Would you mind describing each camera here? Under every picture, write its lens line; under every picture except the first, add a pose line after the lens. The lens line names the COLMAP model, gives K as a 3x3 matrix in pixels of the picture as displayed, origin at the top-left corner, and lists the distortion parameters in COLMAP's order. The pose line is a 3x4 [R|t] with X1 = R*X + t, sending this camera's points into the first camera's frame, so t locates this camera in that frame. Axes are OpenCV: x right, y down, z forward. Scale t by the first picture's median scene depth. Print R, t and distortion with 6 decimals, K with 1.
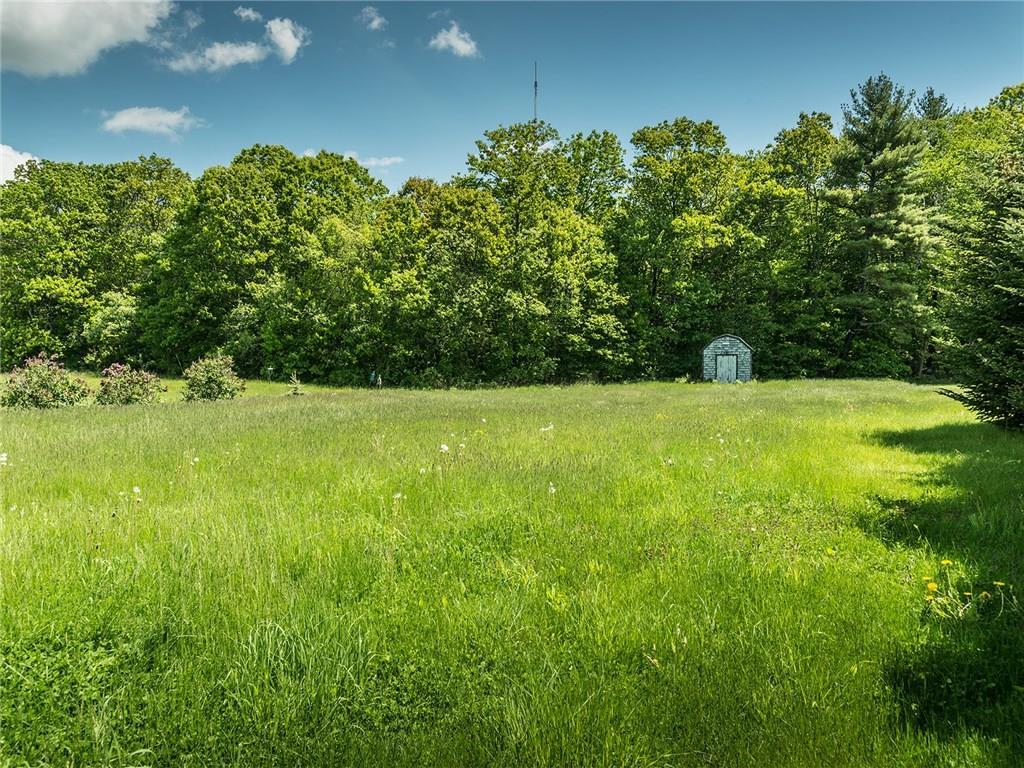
lens RADIAL K [[763.4, 0, 512.0], [0, 763.4, 384.0], [0, 0, 1]] dist [-0.010057, -0.001742]
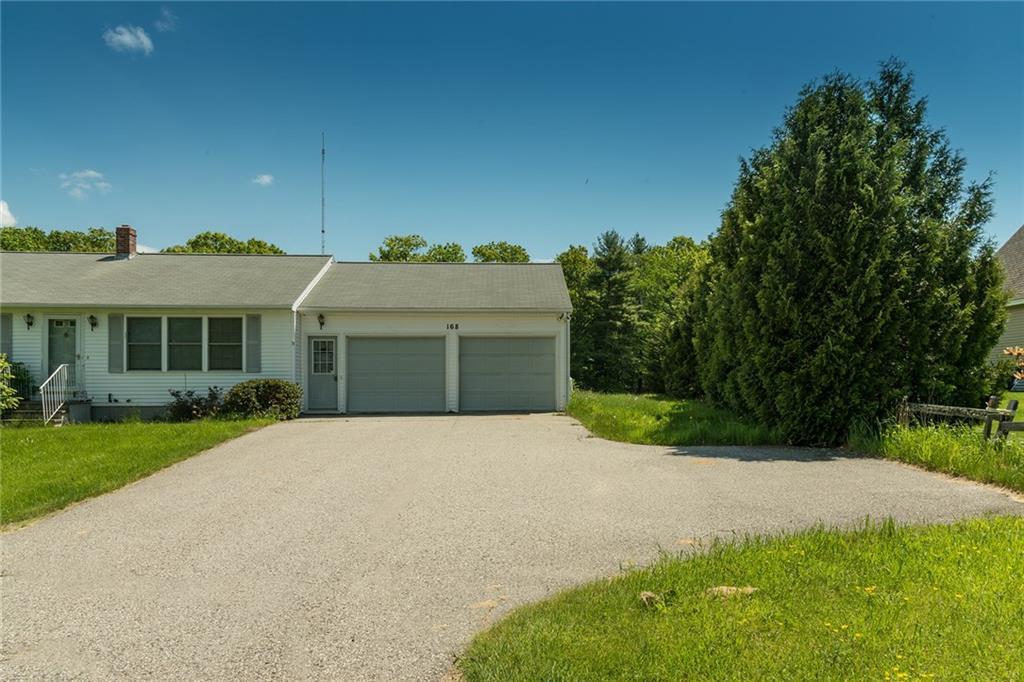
lens RADIAL K [[726.3, 0, 510.8], [0, 726.3, 388.5], [0, 0, 1]] dist [0.004725, 0.001139]
pose [[0.945771, 0.007481, 0.324747, -0.300377], [0.007227, 0.999003, -0.044061, 0.043087], [-0.324753, 0.044019, 0.944774, -0.532611]]
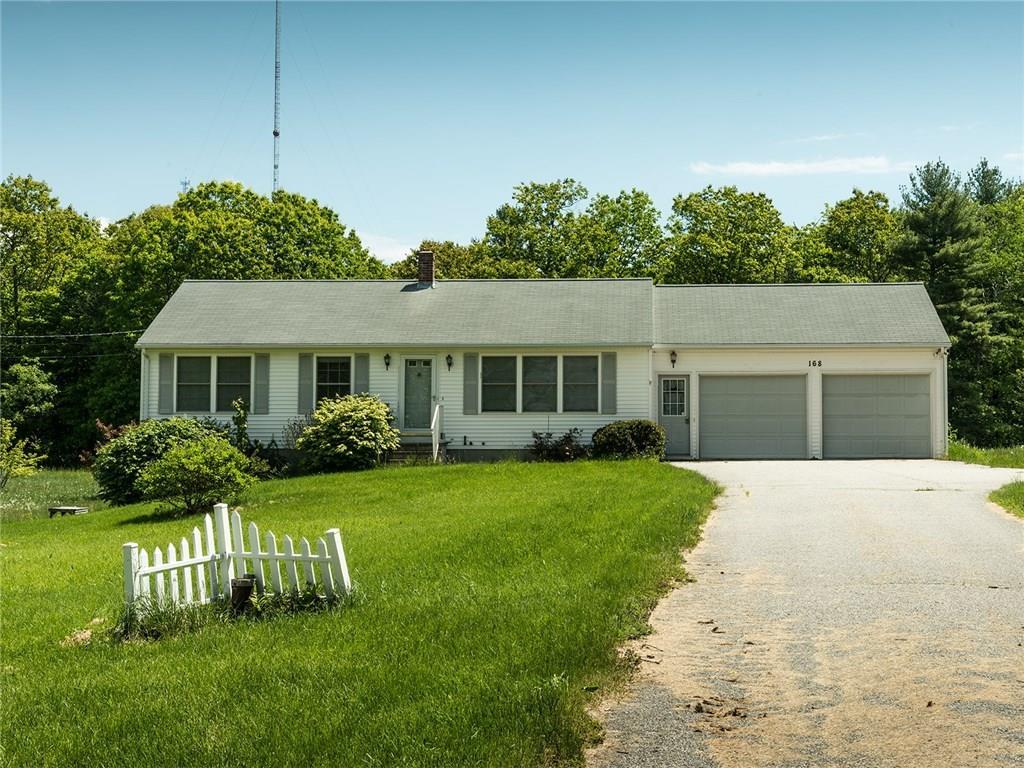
lens RADIAL K [[1857.7, 0, 512.0], [0, 1857.7, 384.0], [0, 0, 1]] dist [0.201613, -1.189710]
pose [[0.964243, 0.022605, 0.264054, -0.631622], [0.004358, 0.994869, -0.101081, 0.101542], [-0.264984, 0.098617, 0.959197, -1.058812]]
